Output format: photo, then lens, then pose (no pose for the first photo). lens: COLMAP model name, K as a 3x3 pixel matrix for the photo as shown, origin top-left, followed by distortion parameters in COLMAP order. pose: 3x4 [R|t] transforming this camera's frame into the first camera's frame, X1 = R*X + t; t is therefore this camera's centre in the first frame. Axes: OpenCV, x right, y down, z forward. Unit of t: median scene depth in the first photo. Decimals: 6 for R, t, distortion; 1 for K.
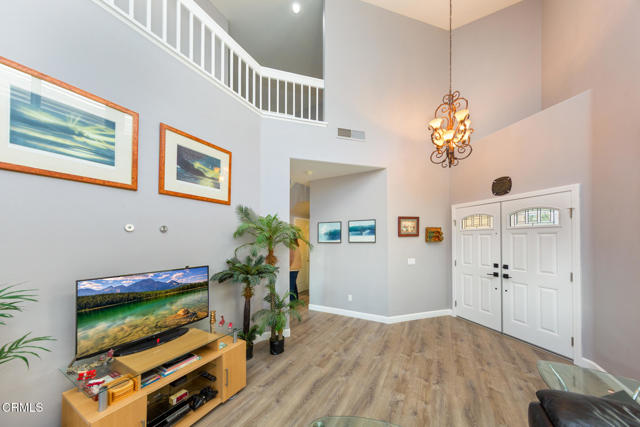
lens RADIAL K [[212.4, 0, 326.9], [0, 212.4, 237.4], [0, 0, 1]] dist [0.006189, -0.000678]
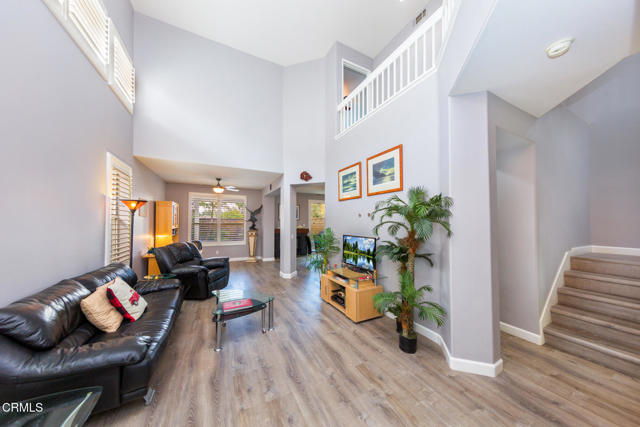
lens RADIAL K [[212.4, 0, 322.2], [0, 212.4, 217.0], [0, 0, 1]] dist [0.006189, -0.000678]
pose [[-0.574772, -0.013209, -0.818207, 0.905967], [0.010187, 0.999677, -0.023295, 0.018016], [0.818250, -0.021725, -0.574452, 1.616741]]
